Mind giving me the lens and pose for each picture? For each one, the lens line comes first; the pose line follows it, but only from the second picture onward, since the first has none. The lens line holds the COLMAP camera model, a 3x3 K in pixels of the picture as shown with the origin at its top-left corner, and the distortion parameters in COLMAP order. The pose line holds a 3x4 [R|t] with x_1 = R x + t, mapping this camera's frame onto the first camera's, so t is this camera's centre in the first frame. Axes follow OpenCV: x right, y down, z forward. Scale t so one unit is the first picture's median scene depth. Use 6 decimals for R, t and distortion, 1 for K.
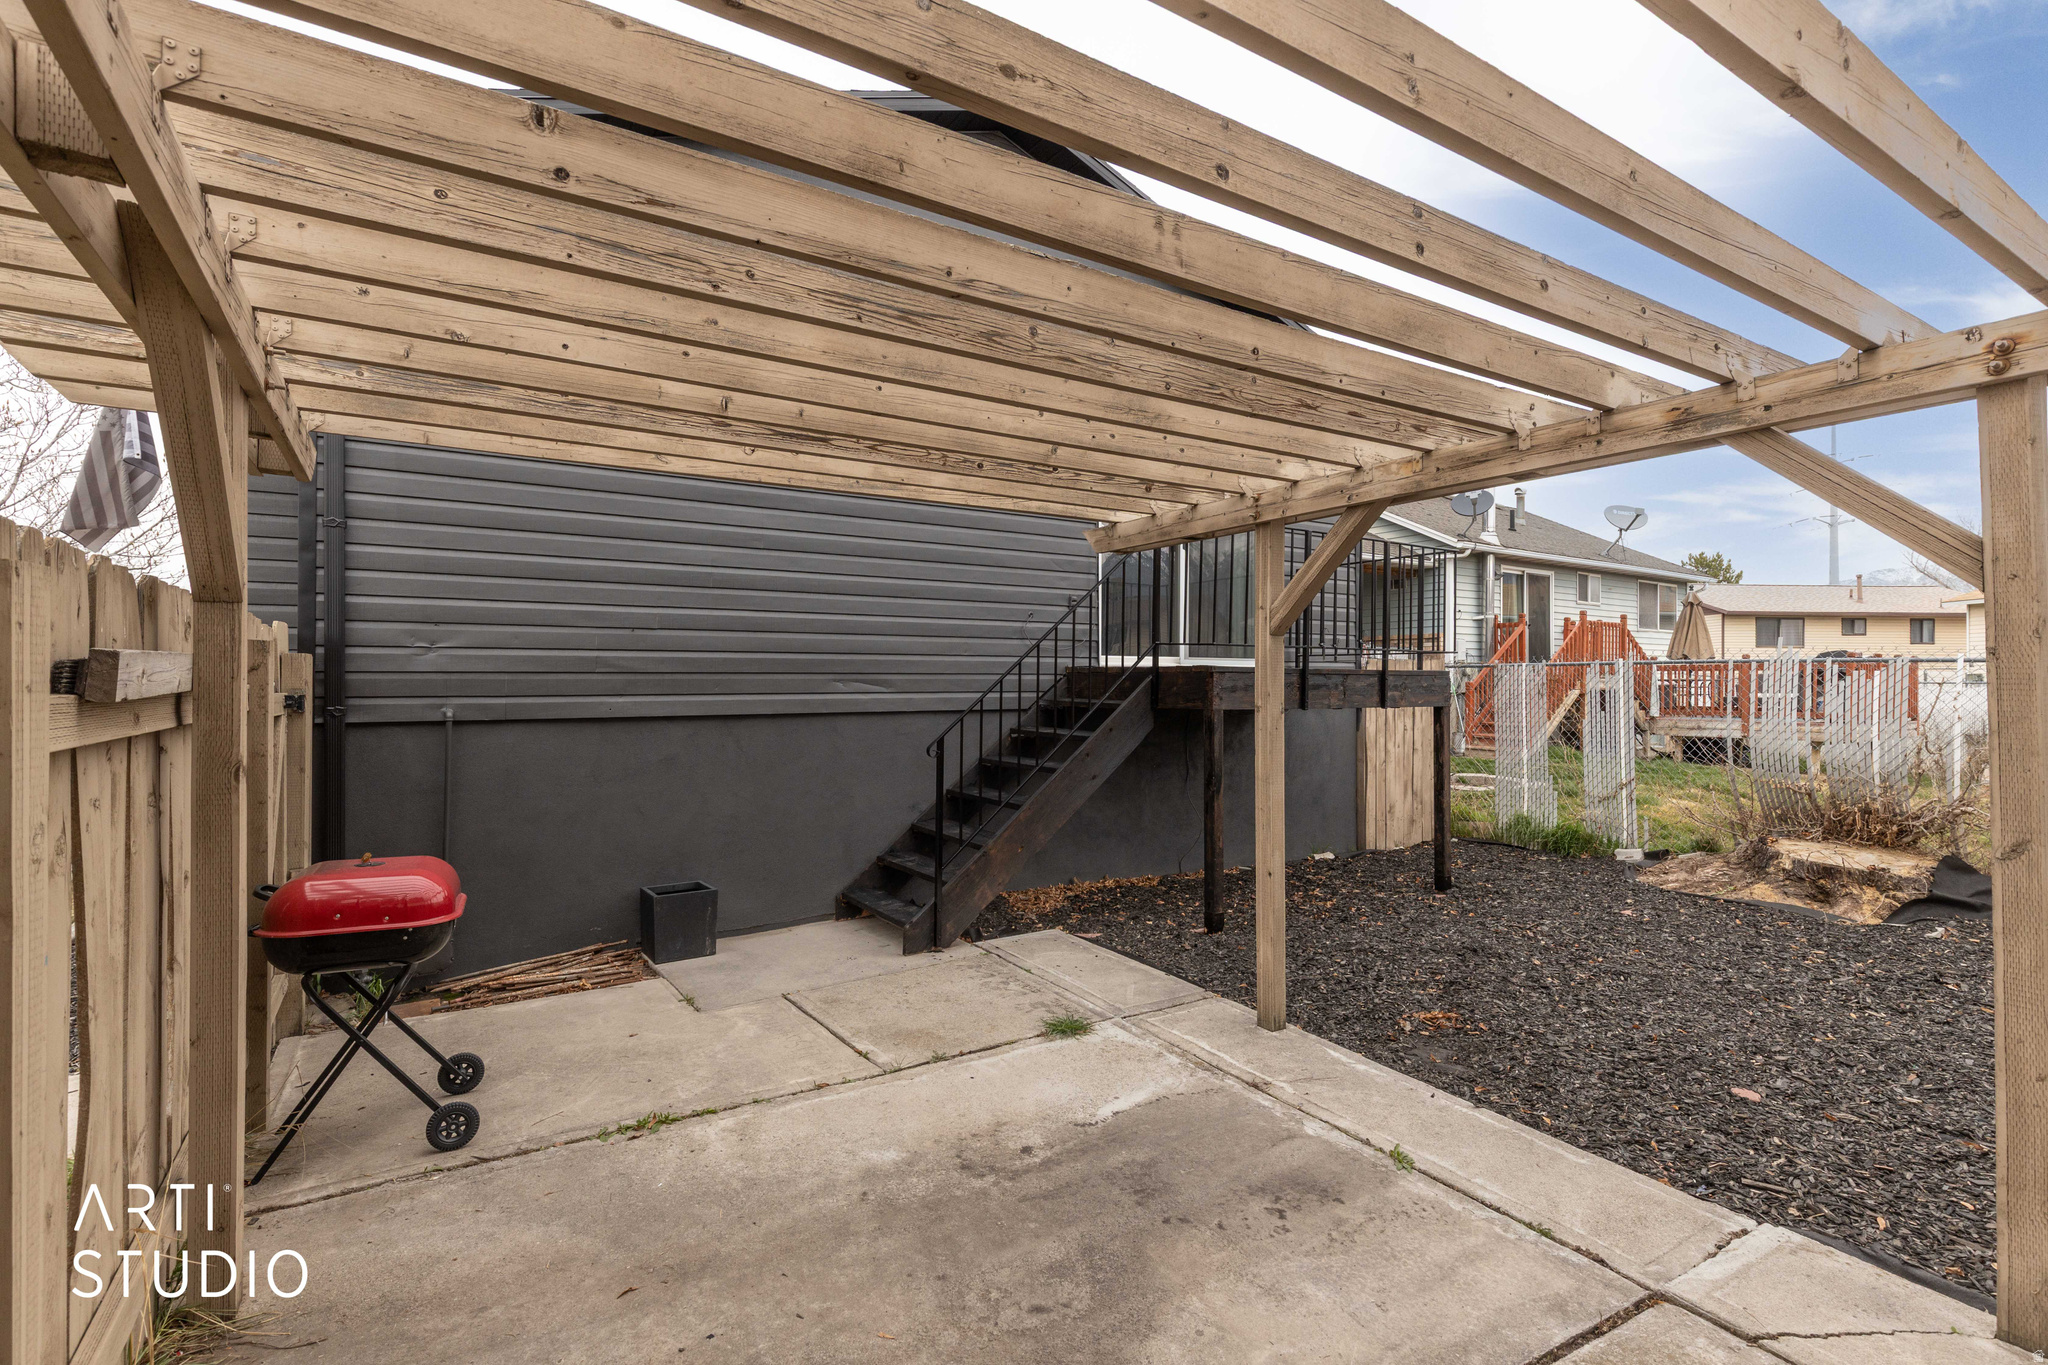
lens RADIAL K [[926.8, 0, 1015.4], [0, 926.8, 681.0], [0, 0, 1]] dist [0.007912, 0.000031]
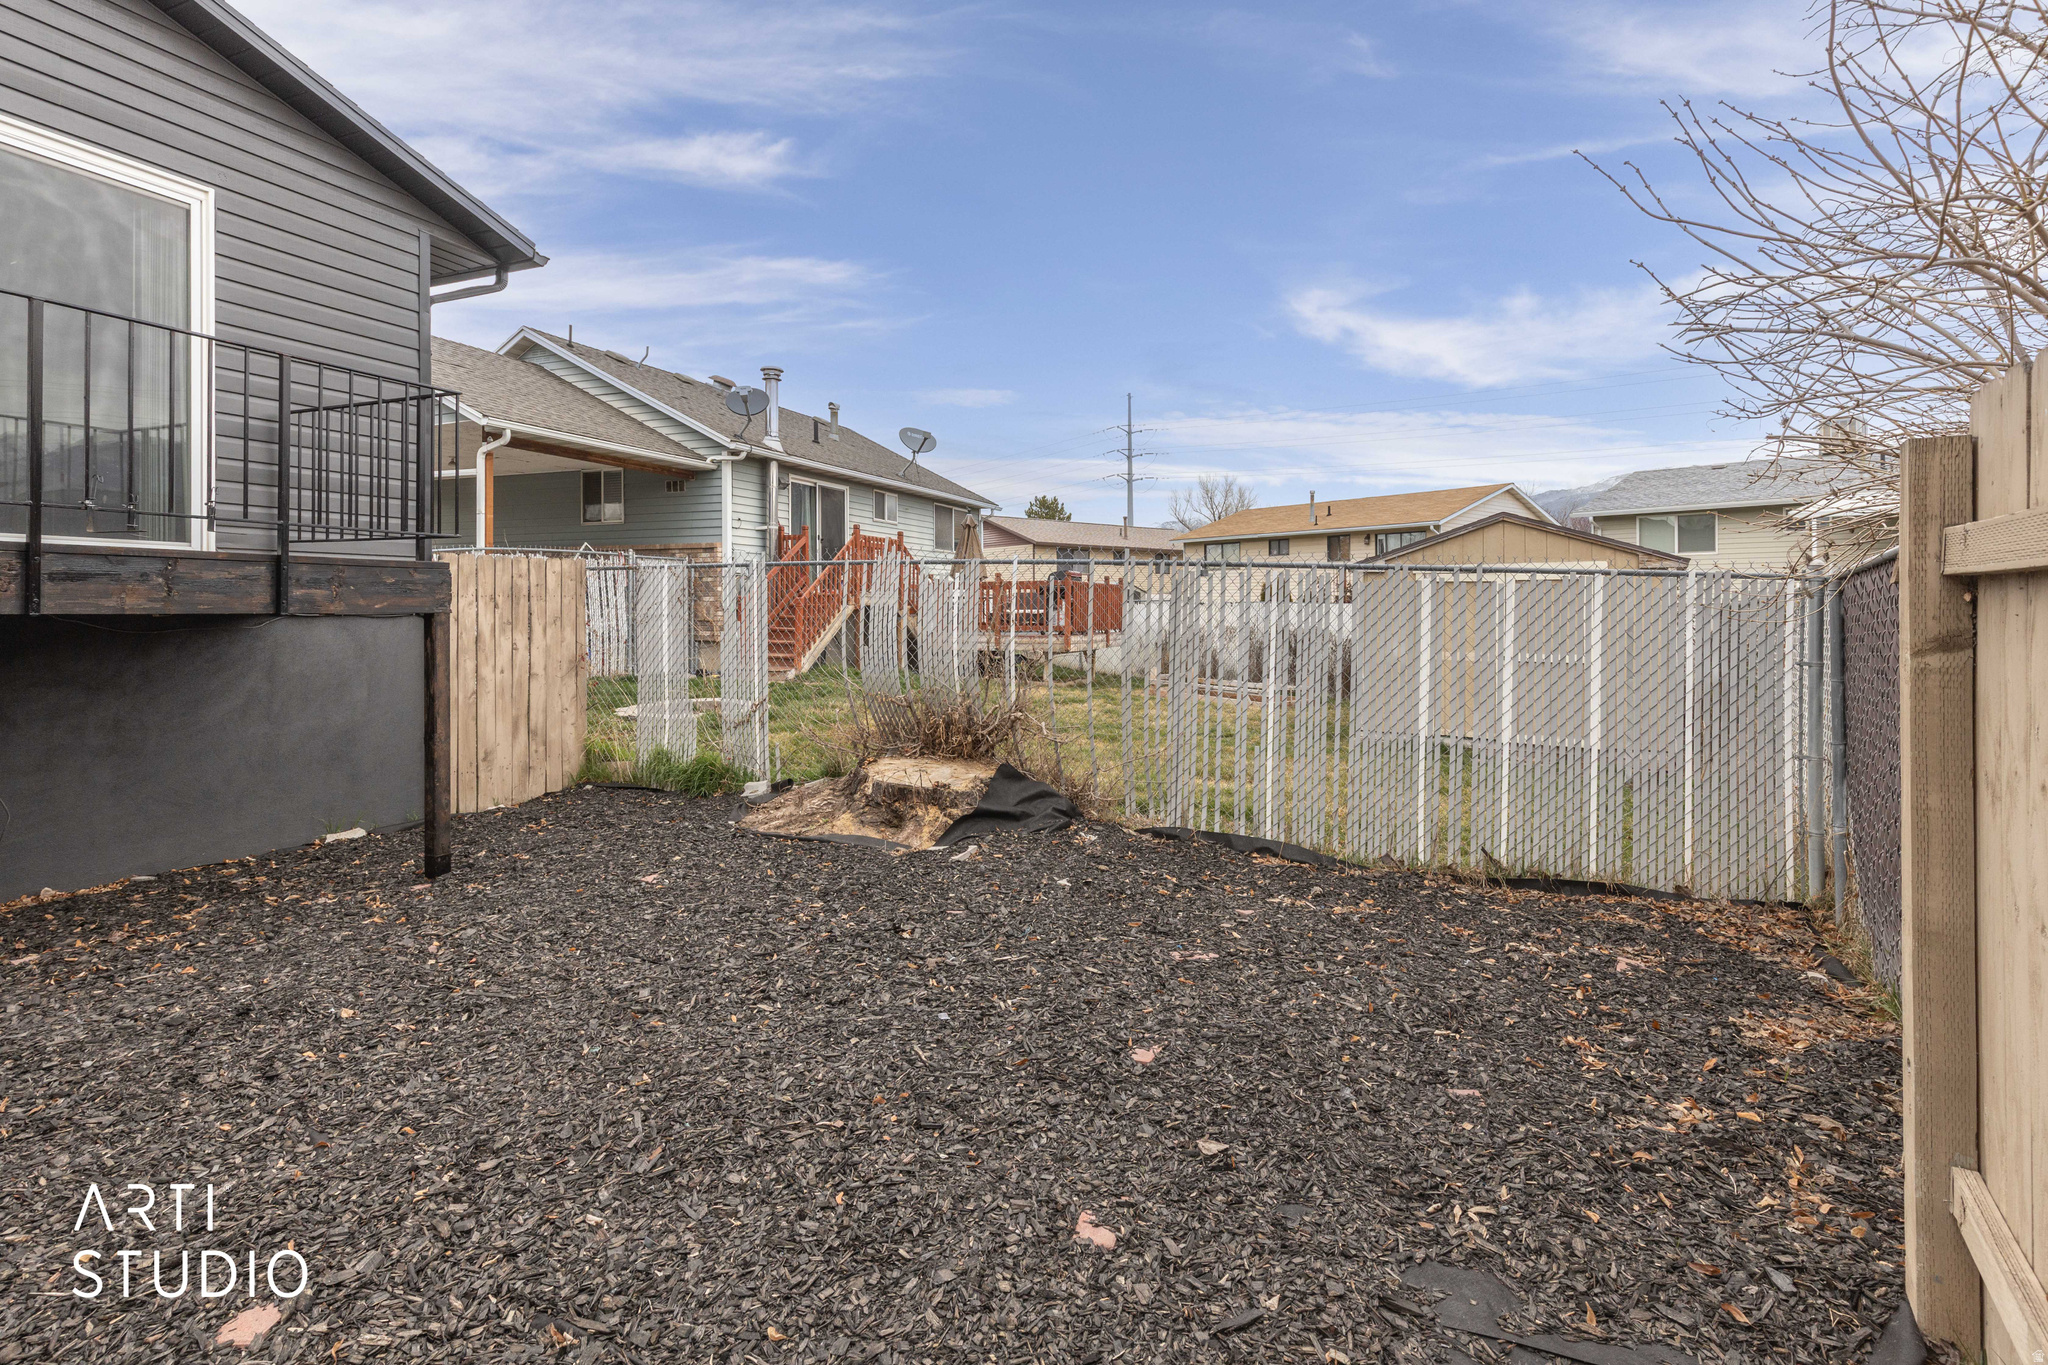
lens RADIAL K [[926.8, 0, 1033.1], [0, 926.8, 606.3], [0, 0, 1]] dist [0.007912, 0.000031]
pose [[0.830909, 0.000825, 0.556408, 0.435499], [-0.000855, 1.000000, -0.000206, 0.021022], [-0.556408, -0.000304, 0.830909, 0.164648]]
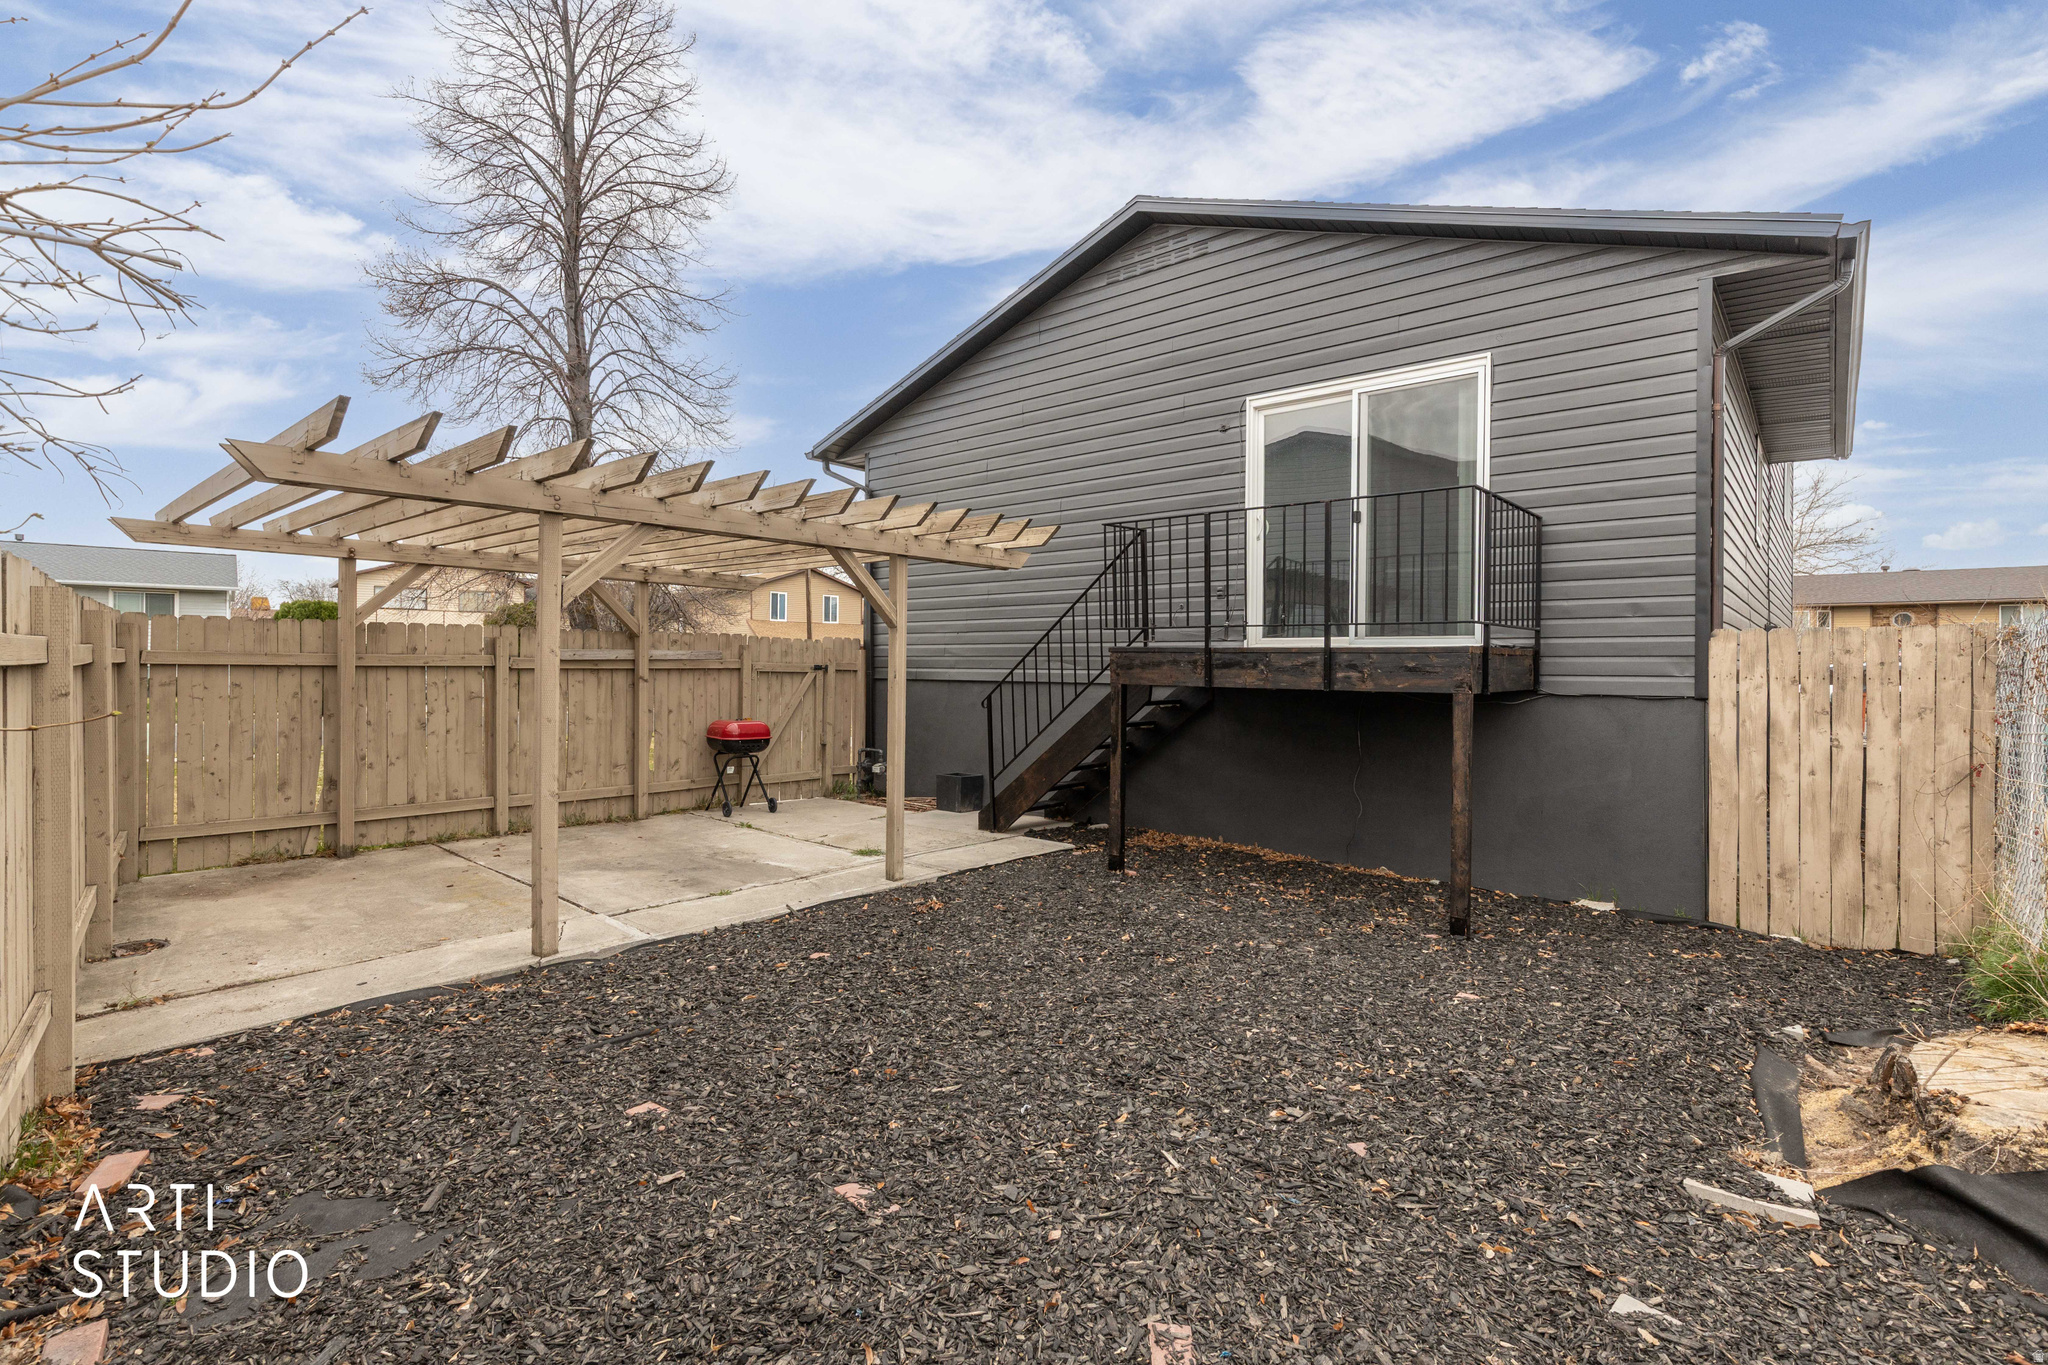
lens RADIAL K [[926.8, 0, 1011.4], [0, 926.8, 676.4], [0, 0, 1]] dist [0.007912, 0.000031]
pose [[0.296867, 0.013679, -0.954821, 1.034669], [-0.006231, 0.999904, 0.012387, 0.004834], [0.954898, 0.002272, 0.296924, 0.408867]]
